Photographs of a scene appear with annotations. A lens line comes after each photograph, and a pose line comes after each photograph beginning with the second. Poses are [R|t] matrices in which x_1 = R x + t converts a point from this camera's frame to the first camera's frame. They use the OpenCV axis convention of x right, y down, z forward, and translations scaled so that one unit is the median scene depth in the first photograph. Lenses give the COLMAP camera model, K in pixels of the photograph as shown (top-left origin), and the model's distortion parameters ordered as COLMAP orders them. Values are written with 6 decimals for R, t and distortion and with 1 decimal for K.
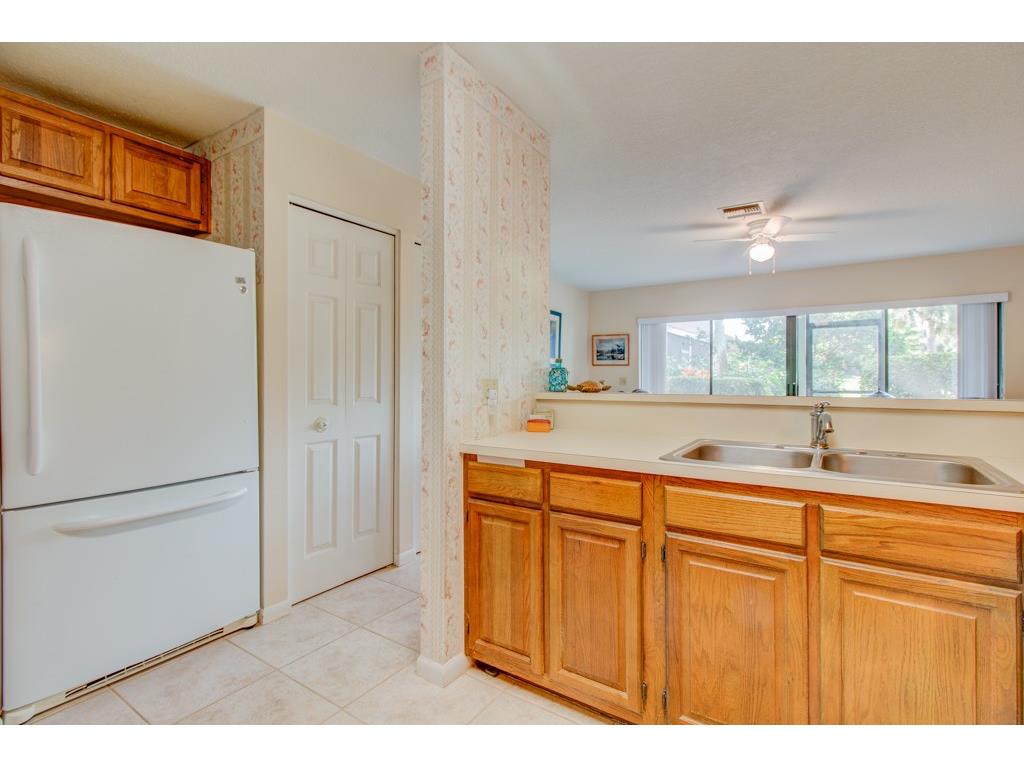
lens RADIAL K [[490.5, 0, 514.6], [0, 490.5, 379.7], [0, 0, 1]] dist [0.006511, 0.000212]
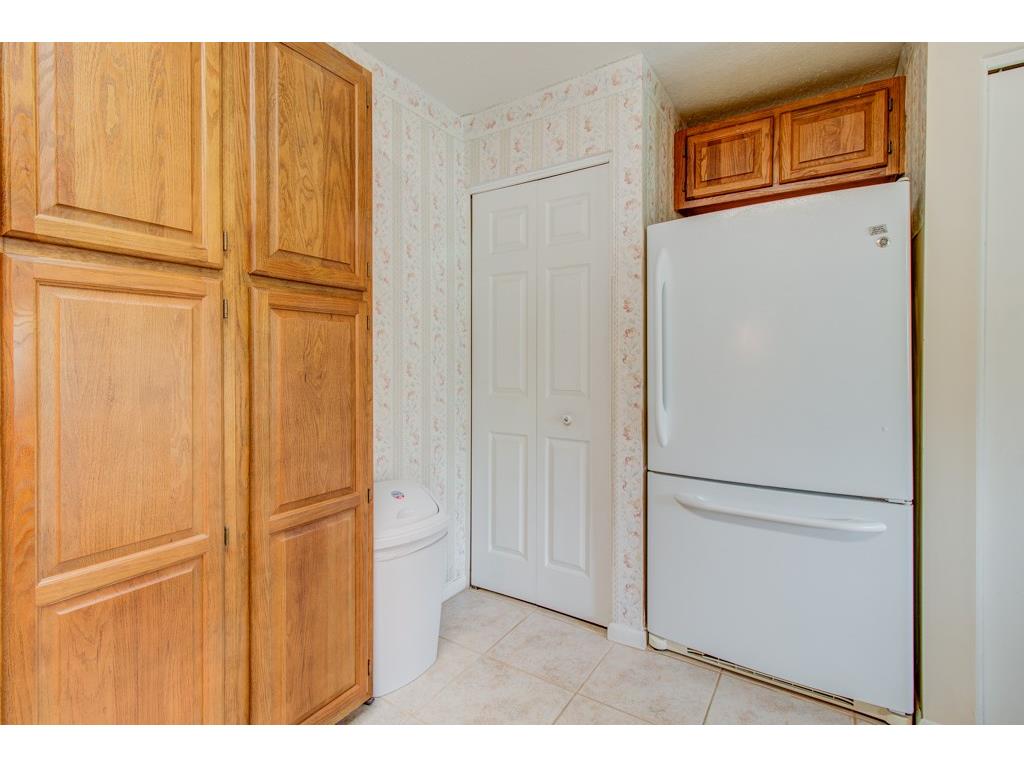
lens RADIAL K [[490.5, 0, 504.1], [0, 490.5, 362.1], [0, 0, 1]] dist [0.006511, 0.000212]
pose [[0.002013, 0.004069, -0.999990, 0.156426], [-0.006934, 0.999968, 0.004055, -0.010111], [0.999974, 0.006926, 0.002041, 0.459863]]
